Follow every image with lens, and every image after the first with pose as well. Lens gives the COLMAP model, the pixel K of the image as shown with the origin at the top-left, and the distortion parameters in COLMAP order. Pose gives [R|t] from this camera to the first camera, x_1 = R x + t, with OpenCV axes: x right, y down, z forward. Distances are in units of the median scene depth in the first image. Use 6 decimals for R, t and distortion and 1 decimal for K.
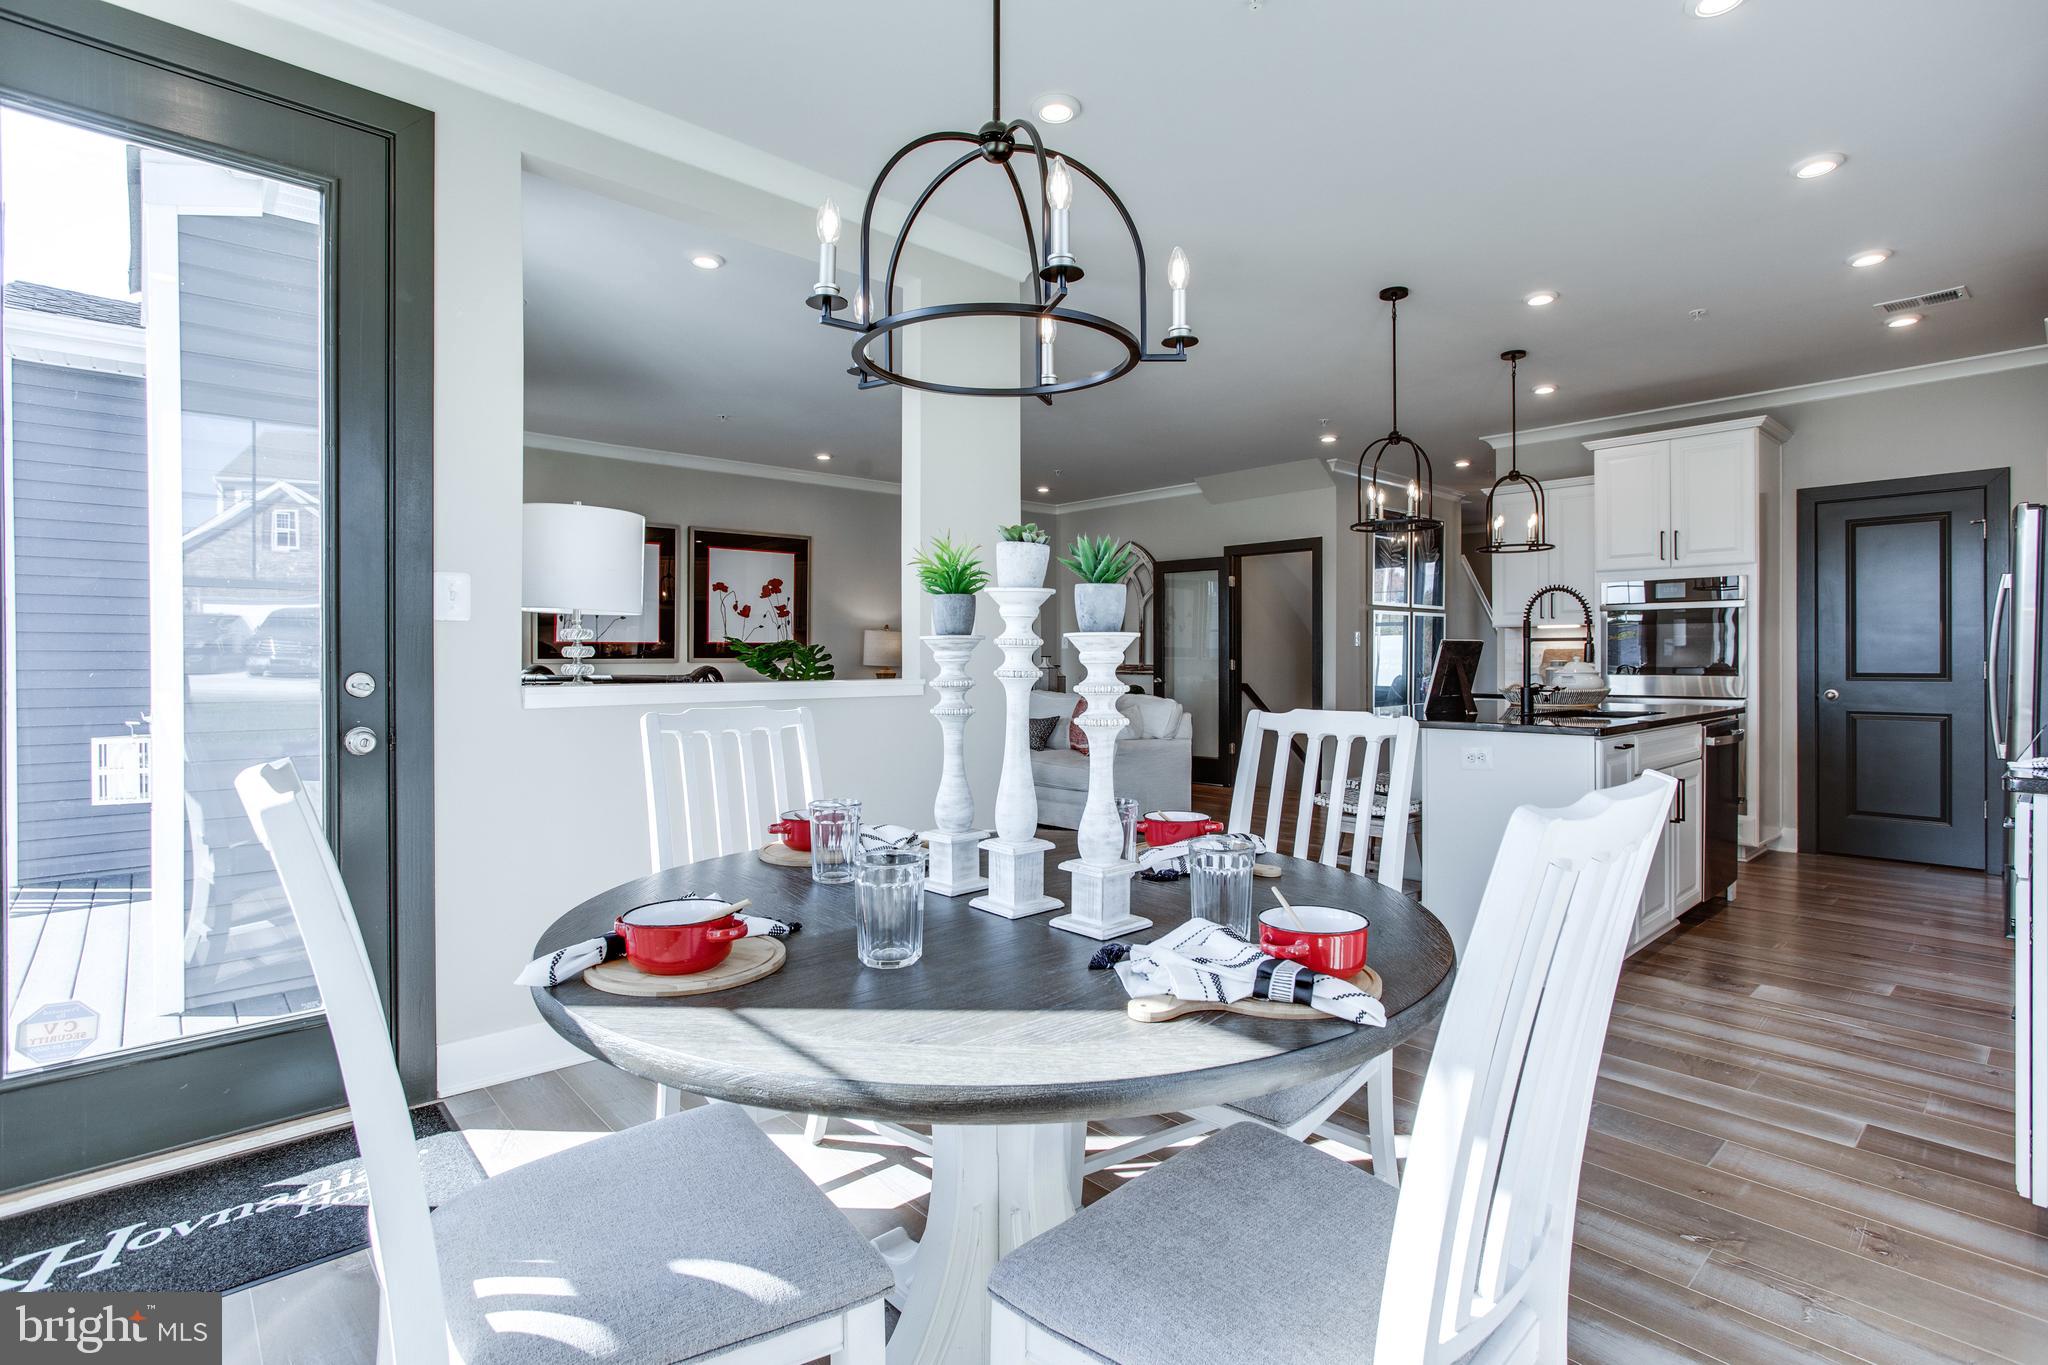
lens RADIAL K [[983.7, 0, 1041.1], [0, 983.7, 661.1], [0, 0, 1]] dist [-0.041591, 0.029135]
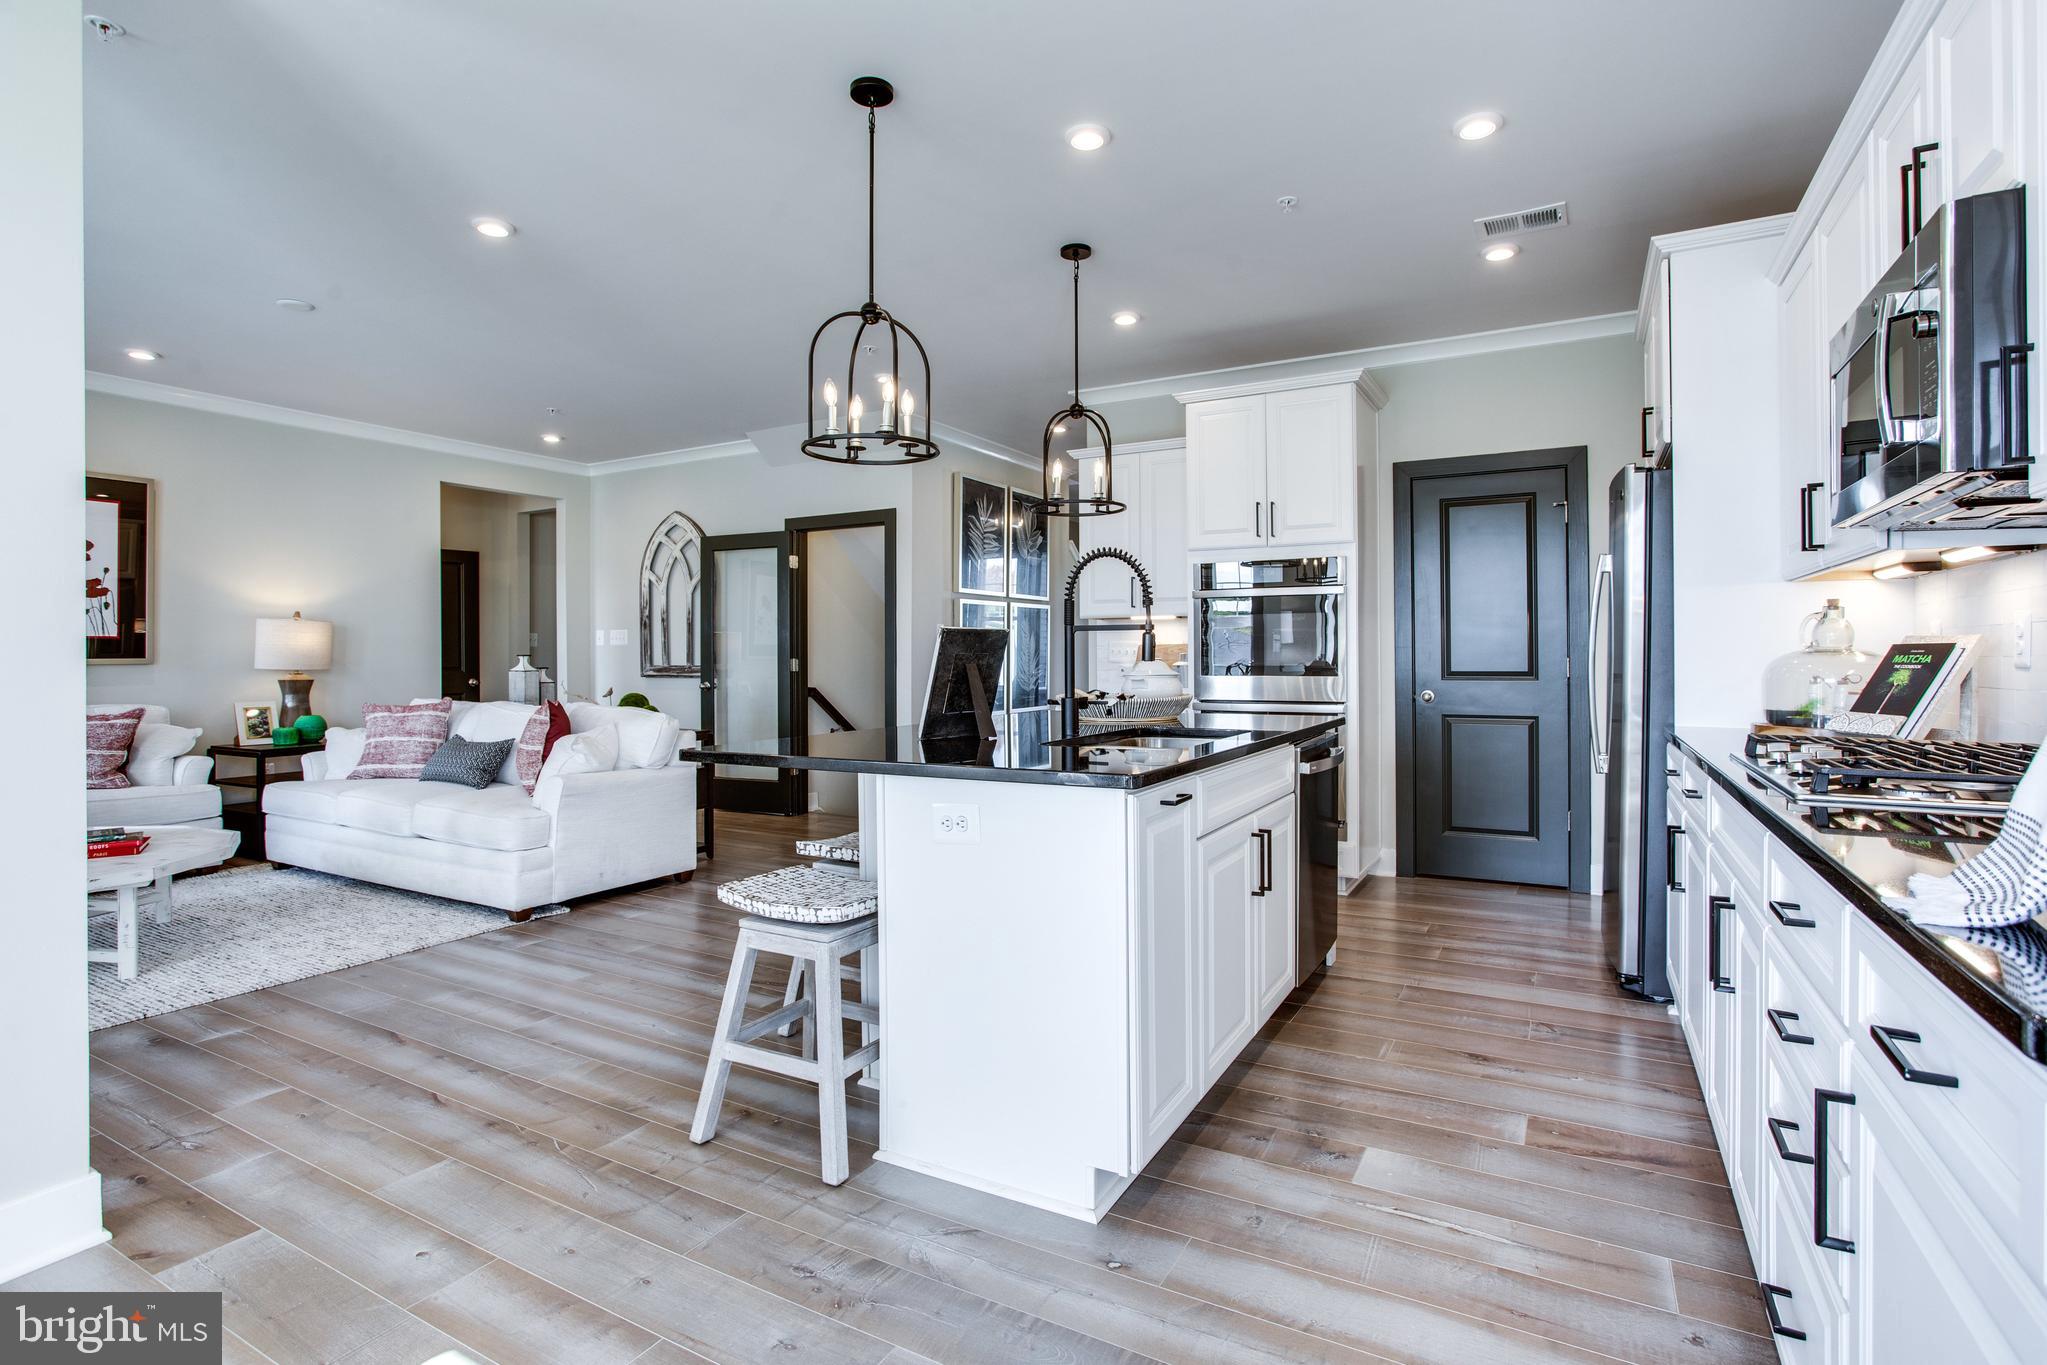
lens RADIAL K [[991.0, 0, 1019.1], [0, 991.0, 655.2], [0, 0, 1]] dist [-0.033877, 0.018531]
pose [[0.952073, -0.002738, 0.305860, 0.190694], [0.004193, 0.999983, -0.004098, -0.000477], [-0.305844, 0.005184, 0.952068, 0.264363]]
